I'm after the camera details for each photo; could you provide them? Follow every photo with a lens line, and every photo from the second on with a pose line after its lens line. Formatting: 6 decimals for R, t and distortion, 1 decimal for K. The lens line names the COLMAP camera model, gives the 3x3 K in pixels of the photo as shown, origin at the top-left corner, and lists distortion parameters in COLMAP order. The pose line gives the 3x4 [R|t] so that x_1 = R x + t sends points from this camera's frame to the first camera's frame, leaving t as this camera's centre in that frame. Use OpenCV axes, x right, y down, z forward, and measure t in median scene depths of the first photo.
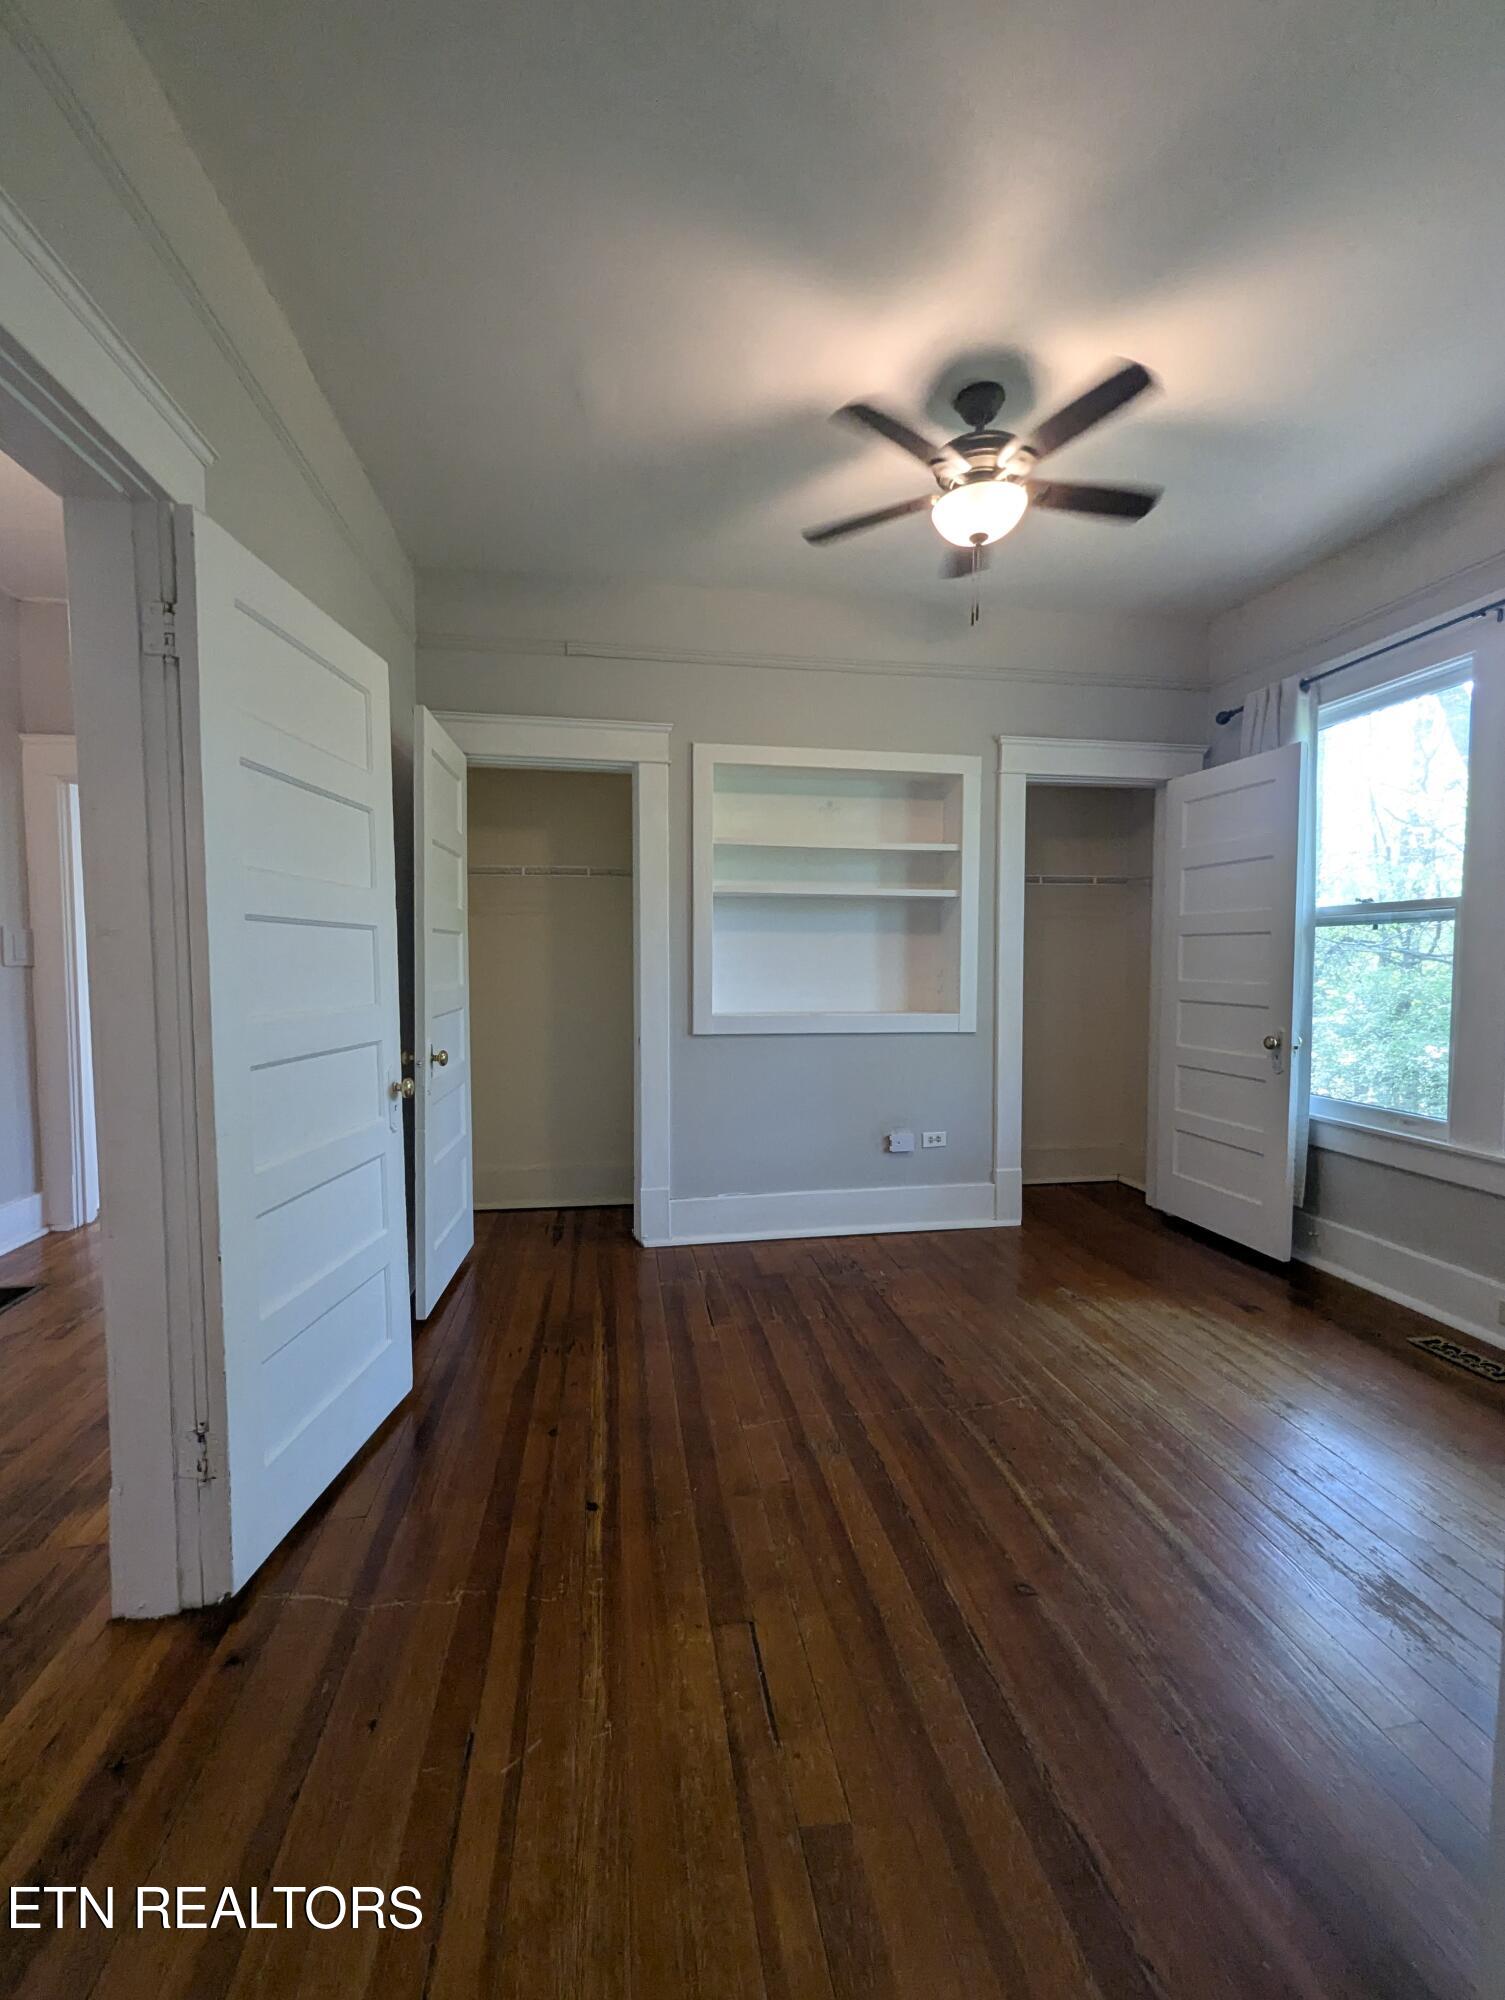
lens RADIAL K [[855.1, 0, 745.5], [0, 855.1, 1002.3], [0, 0, 1]] dist [0.010375, -0.000091]
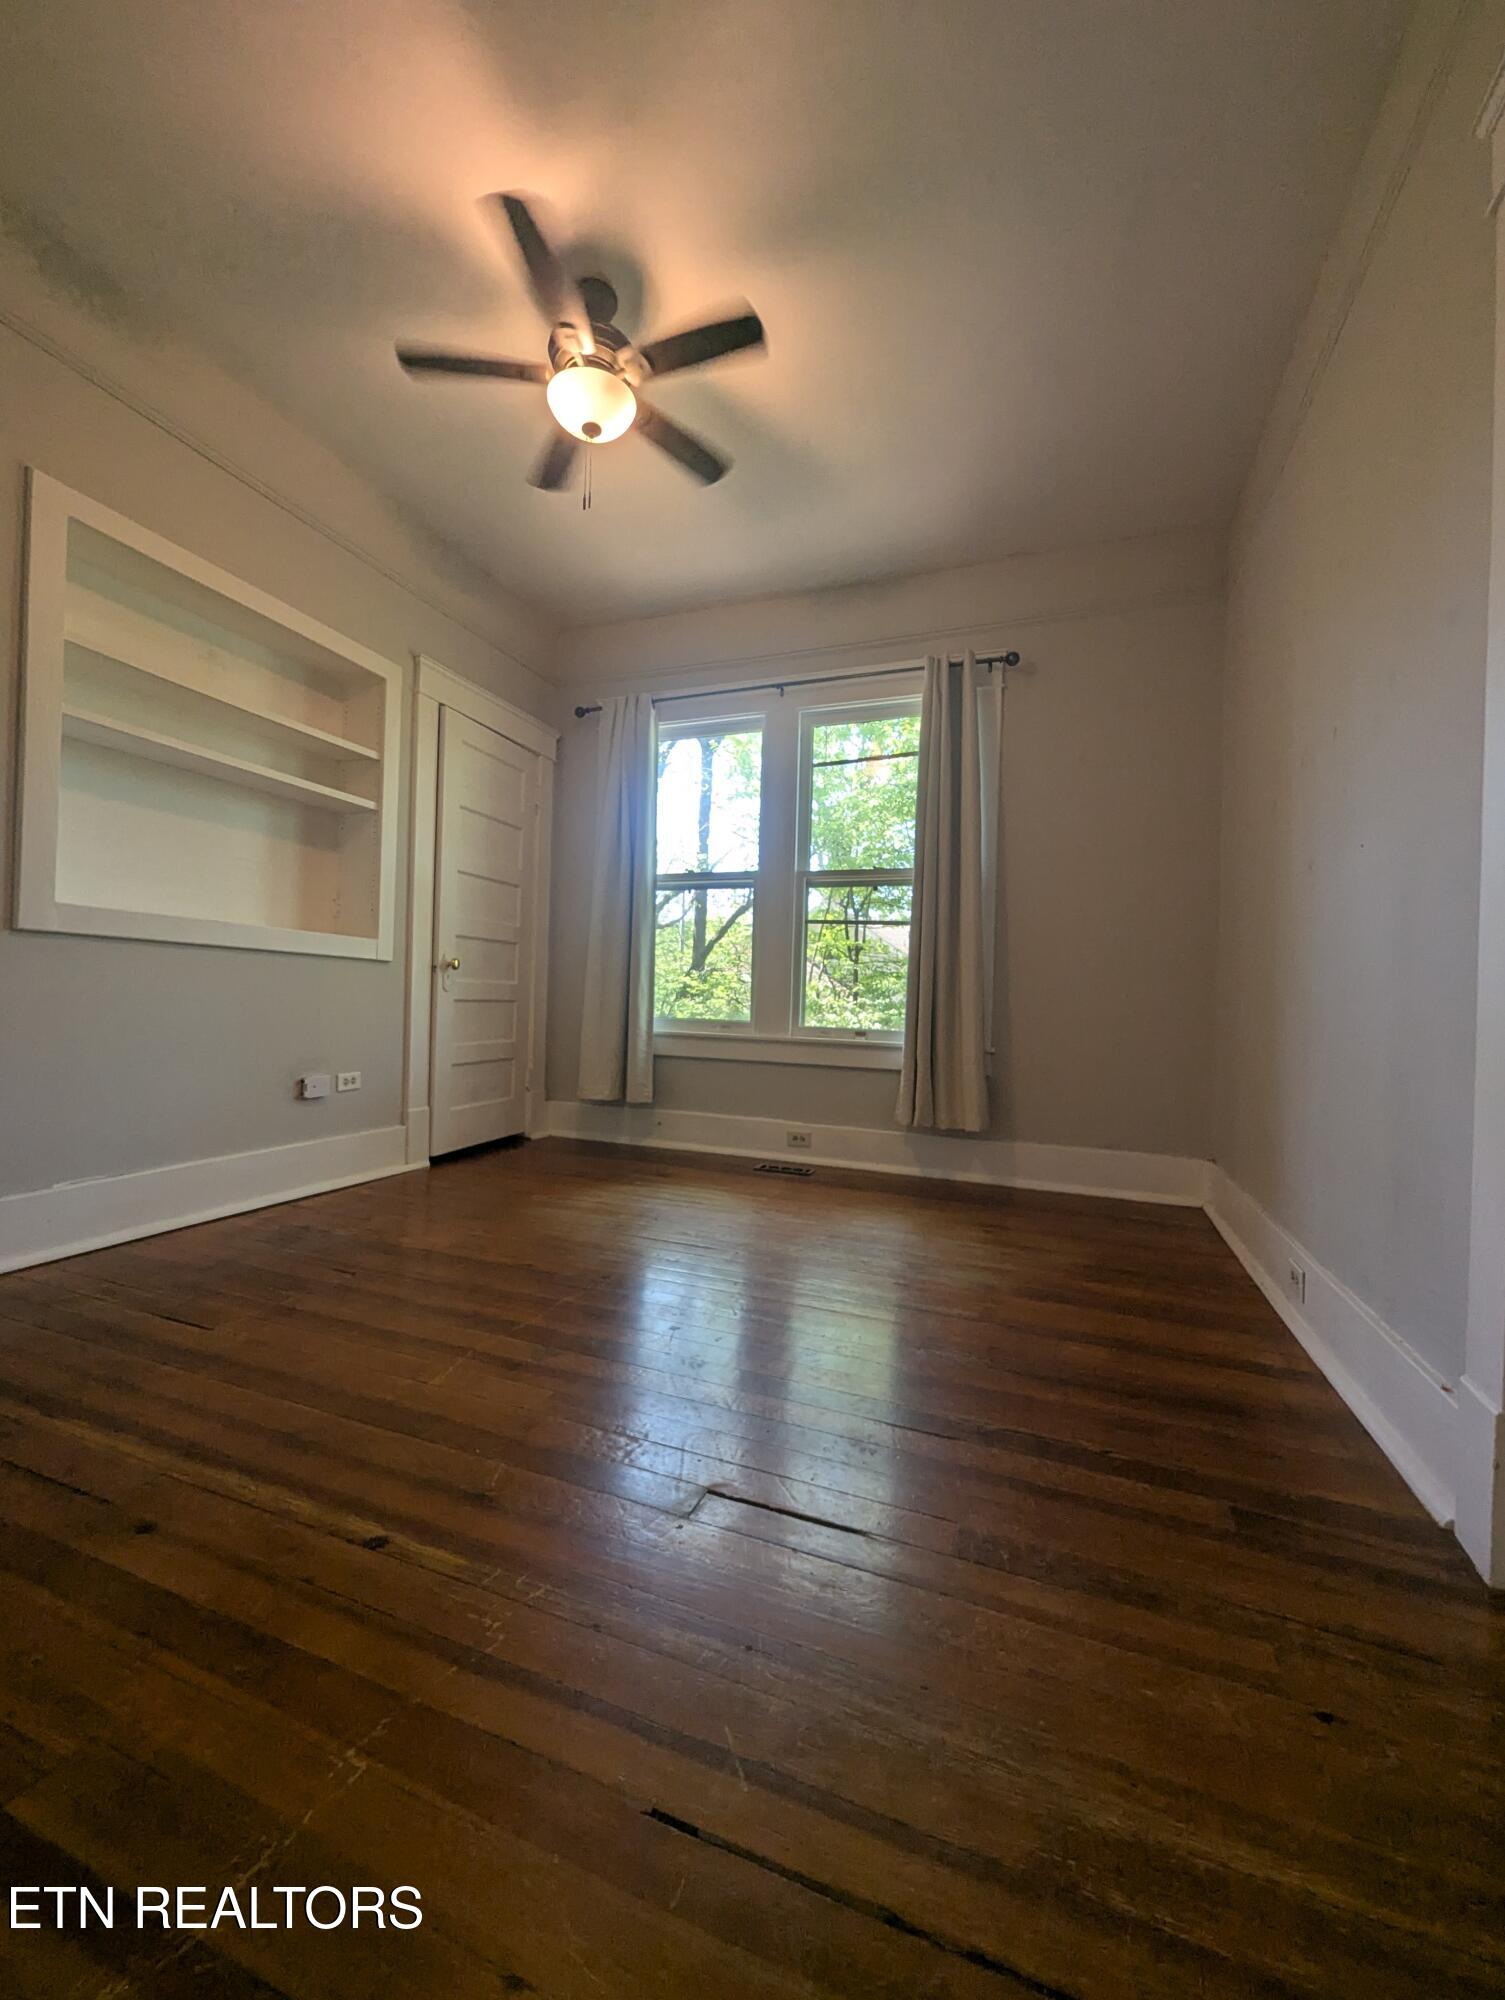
lens RADIAL K [[804.0, 0, 757.6], [0, 804.0, 984.3], [0, 0, 1]] dist [0.044655, -0.000010]
pose [[0.511817, 0.030122, 0.858566, -0.367727], [0.017156, 0.998827, -0.045270, 0.139587], [-0.858923, 0.037899, 0.510700, 0.284373]]
